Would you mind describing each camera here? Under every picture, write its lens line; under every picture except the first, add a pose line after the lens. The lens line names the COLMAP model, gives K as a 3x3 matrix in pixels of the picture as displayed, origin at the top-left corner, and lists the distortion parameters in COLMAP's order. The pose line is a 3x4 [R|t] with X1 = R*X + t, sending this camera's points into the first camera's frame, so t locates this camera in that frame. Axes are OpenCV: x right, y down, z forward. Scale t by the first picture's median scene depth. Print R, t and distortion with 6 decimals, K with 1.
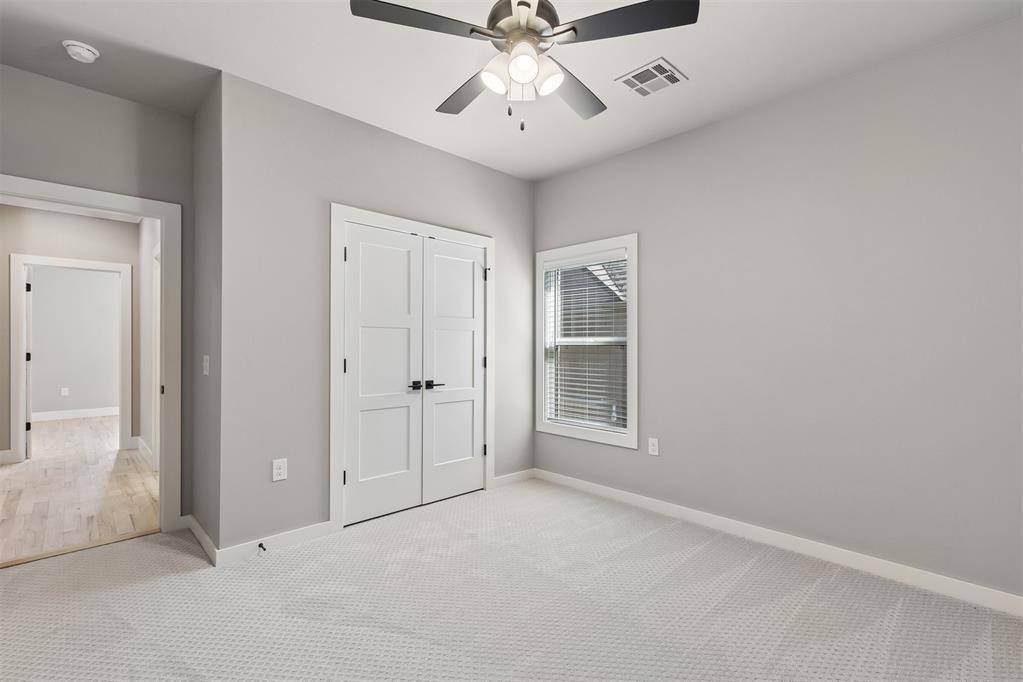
lens RADIAL K [[462.0, 0, 510.4], [0, 462.0, 346.9], [0, 0, 1]] dist [0.007345, -0.001220]
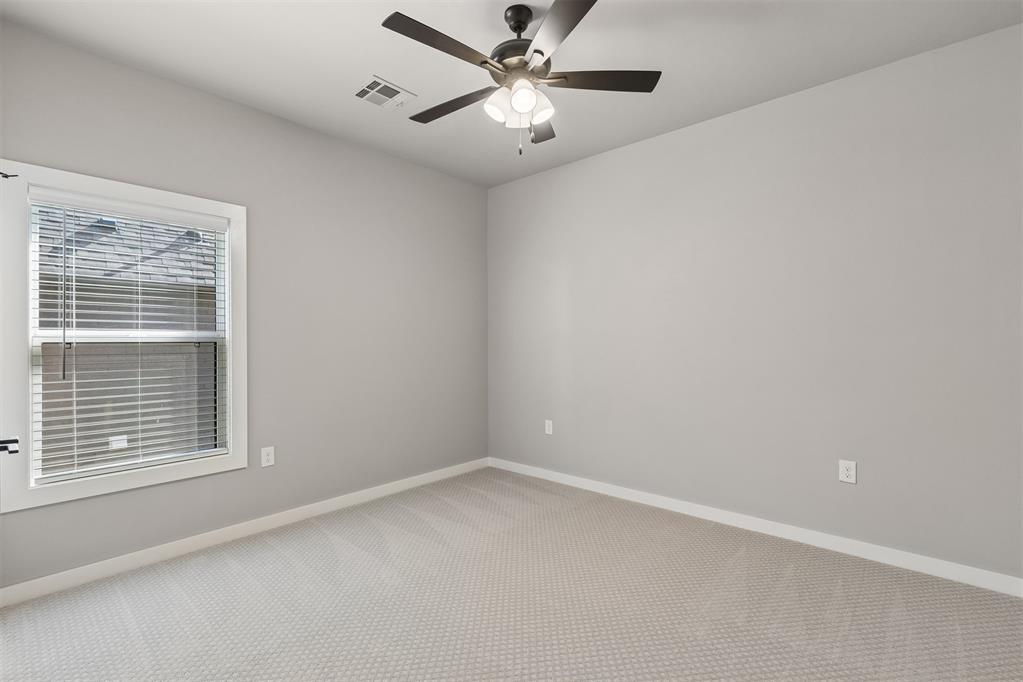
lens RADIAL K [[462.0, 0, 507.3], [0, 462.0, 340.8], [0, 0, 1]] dist [0.007345, -0.001220]
pose [[-0.068693, -0.000050, 0.997638, -0.542055], [0.008756, 0.999961, 0.000653, -0.001643], [-0.997599, 0.008780, -0.068690, 0.543151]]
